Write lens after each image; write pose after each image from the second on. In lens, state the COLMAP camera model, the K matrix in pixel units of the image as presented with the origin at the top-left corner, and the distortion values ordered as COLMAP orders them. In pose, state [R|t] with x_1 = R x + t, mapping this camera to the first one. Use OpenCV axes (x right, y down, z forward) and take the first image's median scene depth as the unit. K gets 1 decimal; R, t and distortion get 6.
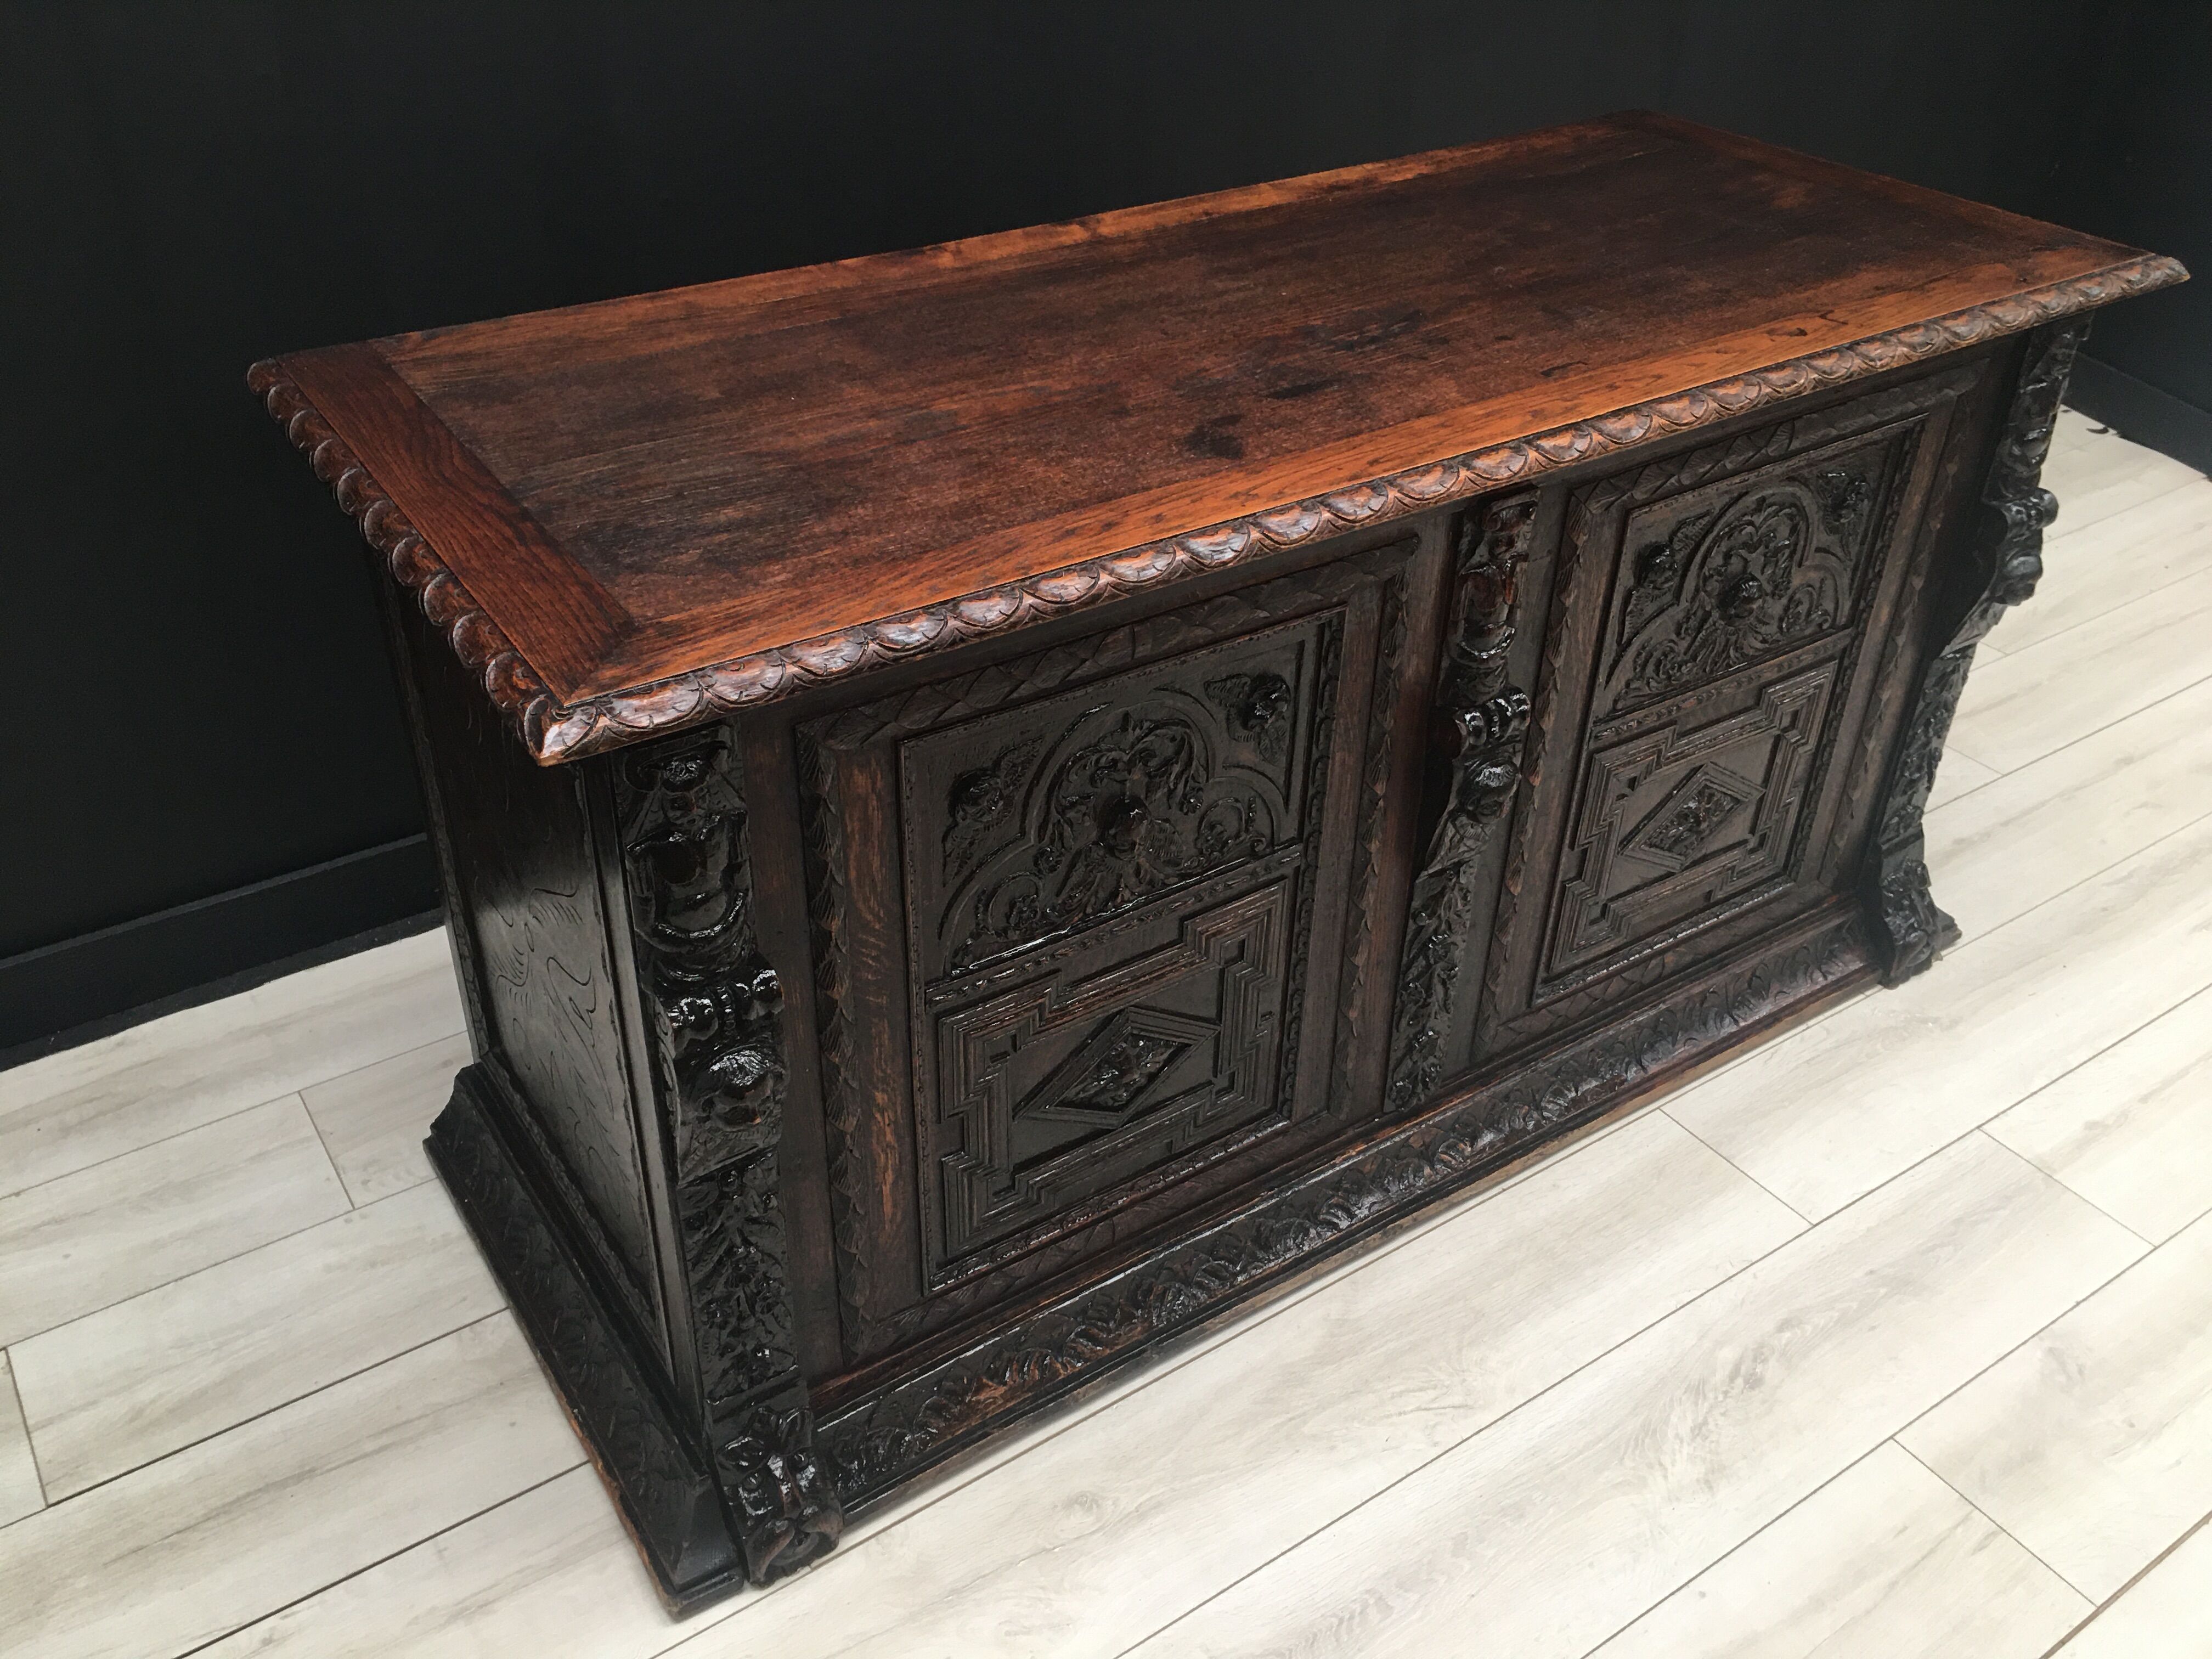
lens RADIAL K [[1900.6, 0, 1106.0], [0, 1900.6, 829.5], [0, 0, 1]] dist [0.074843, -0.101675]
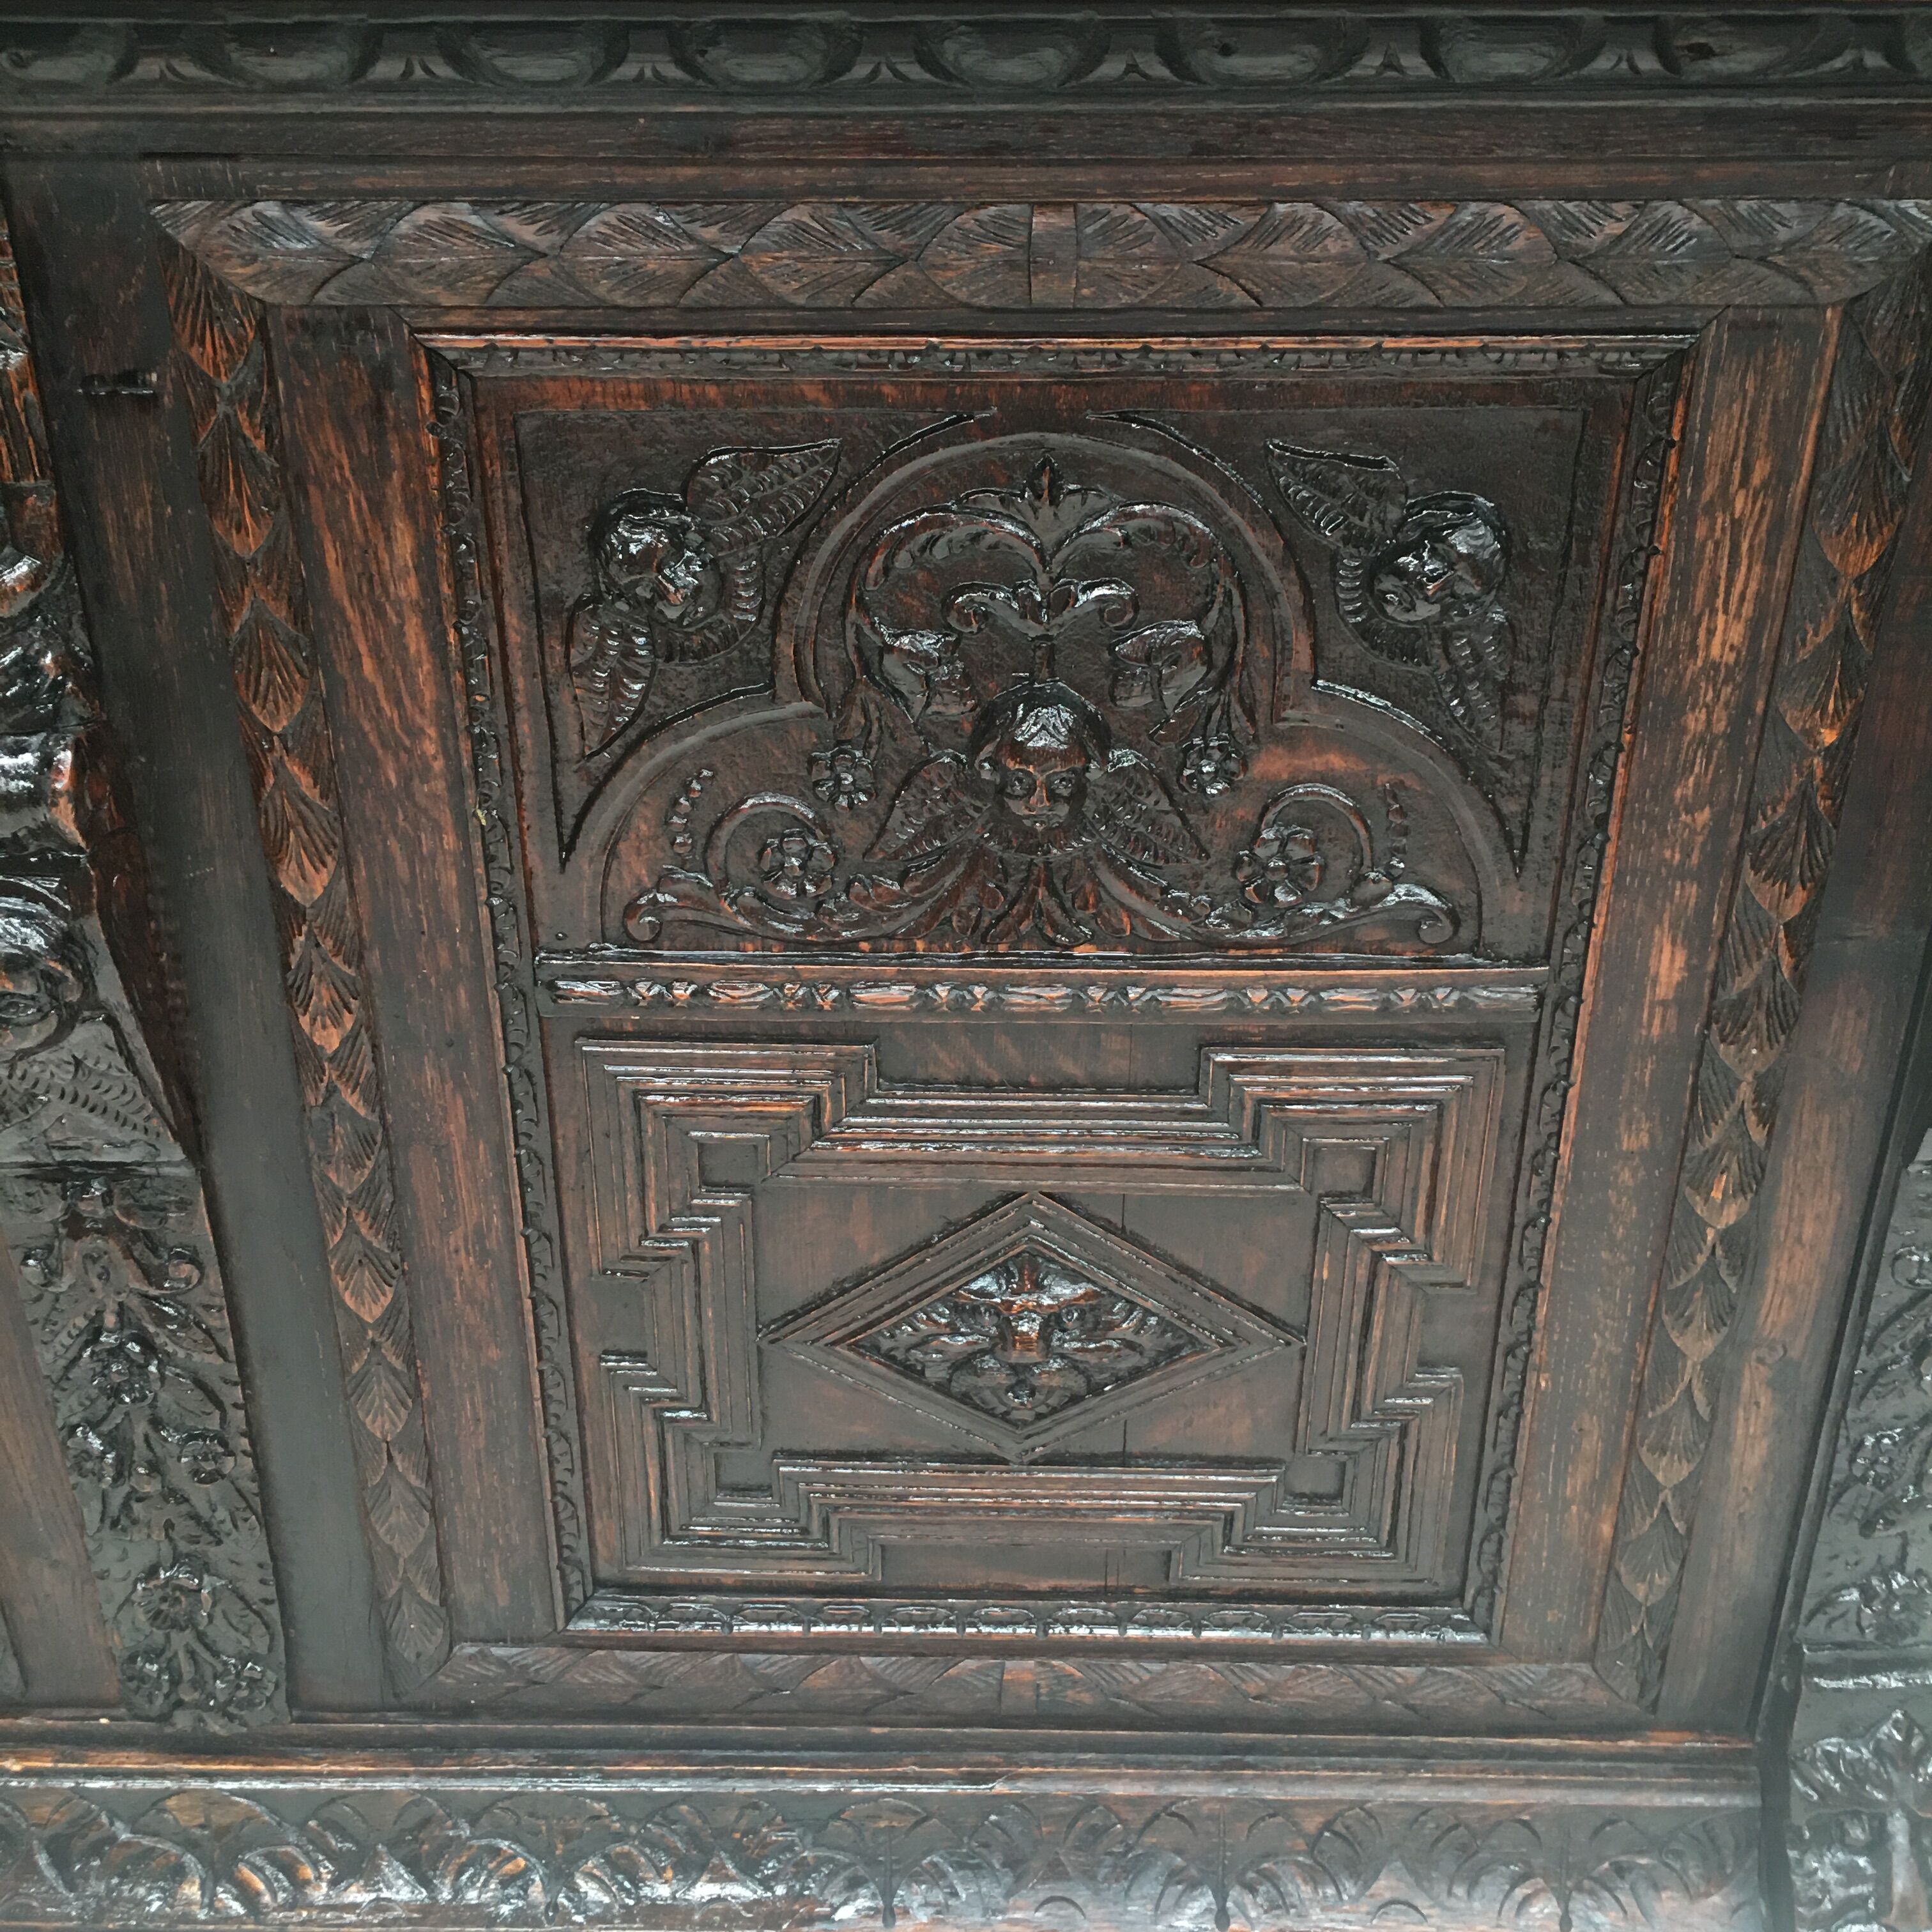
lens RADIAL K [[2241.3, 0, 967.2], [0, 2241.3, 934.8], [0, 0, 1]] dist [0.032705, 0.028001]
pose [[0.819854, 0.251659, -0.514302, 0.510413], [-0.307336, 0.951287, -0.024442, -0.067337], [0.483098, 0.178102, 0.857261, 0.589900]]
